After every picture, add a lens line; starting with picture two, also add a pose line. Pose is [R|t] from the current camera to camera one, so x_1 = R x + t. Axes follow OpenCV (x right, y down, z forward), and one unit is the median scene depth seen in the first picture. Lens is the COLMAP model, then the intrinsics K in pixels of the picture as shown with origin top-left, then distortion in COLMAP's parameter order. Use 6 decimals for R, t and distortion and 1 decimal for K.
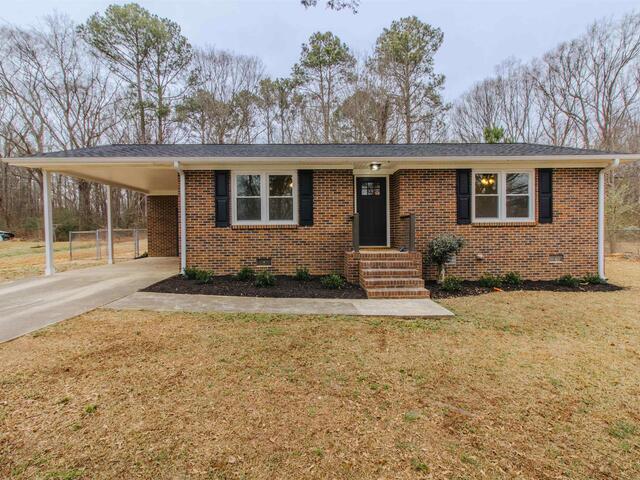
lens RADIAL K [[347.6, 0, 320.0], [0, 347.6, 240.0], [0, 0, 1]] dist [0.006989, -0.000569]
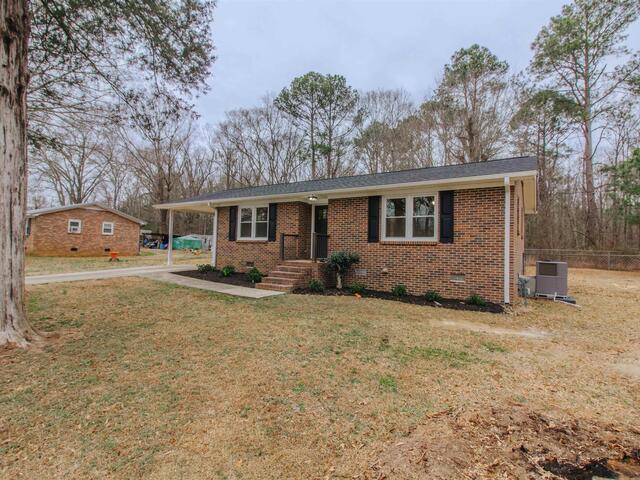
lens RADIAL K [[347.6, 0, 320.0], [0, 347.6, 240.0], [0, 0, 1]] dist [0.006989, -0.000569]
pose [[0.816151, 0.015099, -0.577642, 0.939854], [-0.041853, 0.998578, -0.033032, -0.006169], [0.576321, 0.051135, 0.815622, -0.070777]]
